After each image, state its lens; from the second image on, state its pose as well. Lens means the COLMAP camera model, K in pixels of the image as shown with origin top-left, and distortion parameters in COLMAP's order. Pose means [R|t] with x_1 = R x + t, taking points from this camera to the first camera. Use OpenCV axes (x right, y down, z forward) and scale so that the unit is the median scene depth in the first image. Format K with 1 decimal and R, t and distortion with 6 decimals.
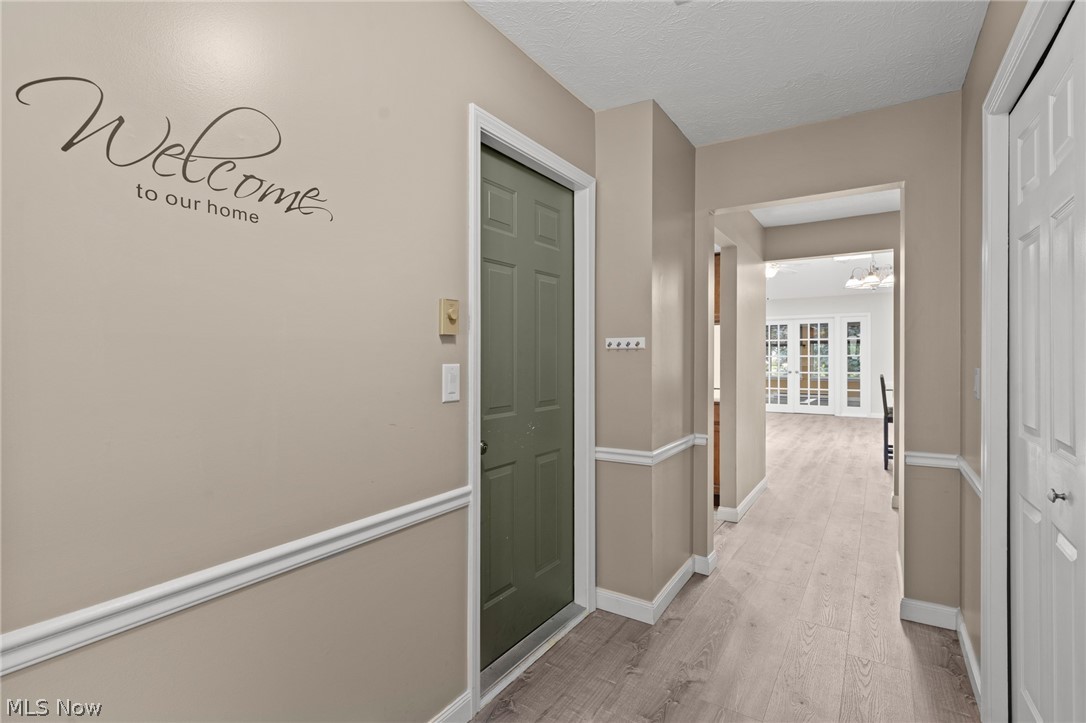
lens RADIAL K [[519.1, 0, 544.3], [0, 519.1, 361.0], [0, 0, 1]] dist [-0.001209, 0.000013]
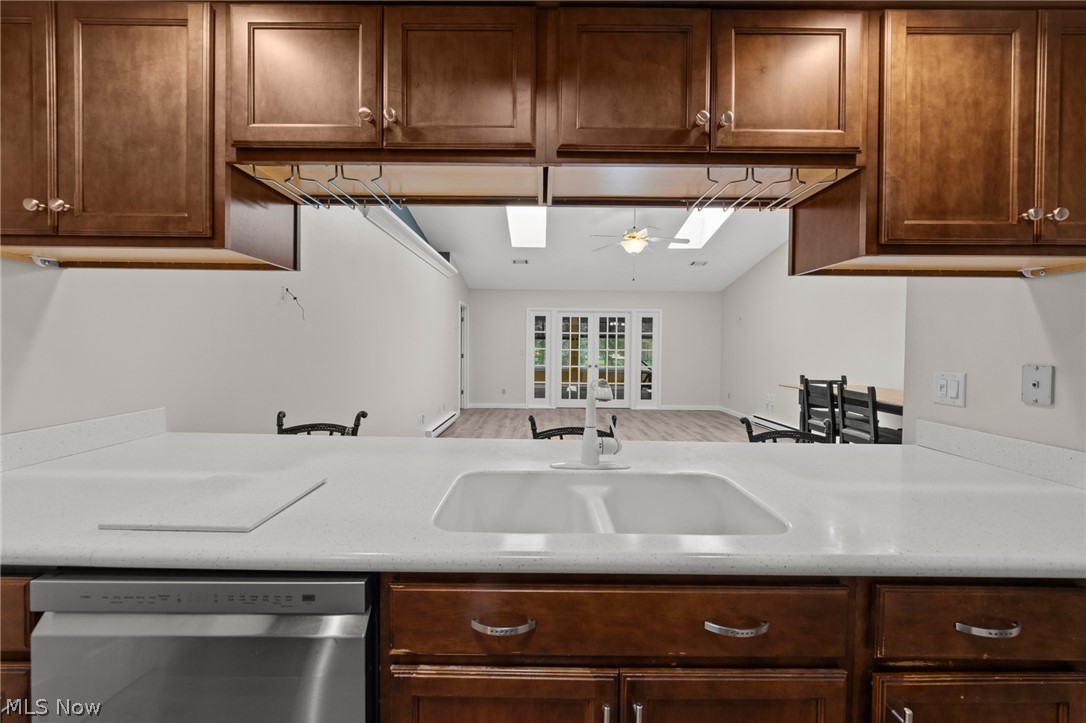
lens RADIAL K [[415.6, 0, 542.5], [0, 415.6, 350.4], [0, 0, 1]] dist [-0.003620, 0.000483]
pose [[0.842427, 0.003353, 0.538800, -0.024501], [-0.006597, 0.999970, 0.004092, -0.011383], [-0.538770, -0.007002, 0.842424, 0.399727]]
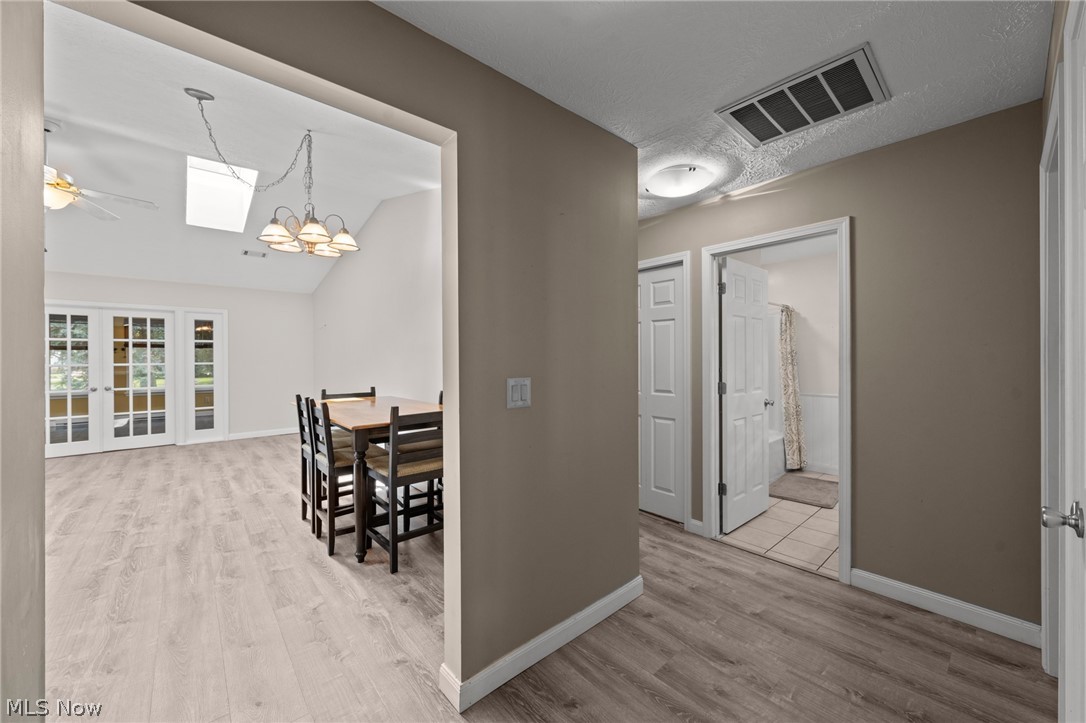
lens RADIAL K [[415.6, 0, 550.4], [0, 415.6, 357.7], [0, 0, 1]] dist [-0.003620, 0.000483]
pose [[0.274603, 0.000284, 0.961558, 0.137823], [0.012562, 0.999914, -0.003883, -0.009595], [-0.961476, 0.013146, 0.274576, 0.320999]]
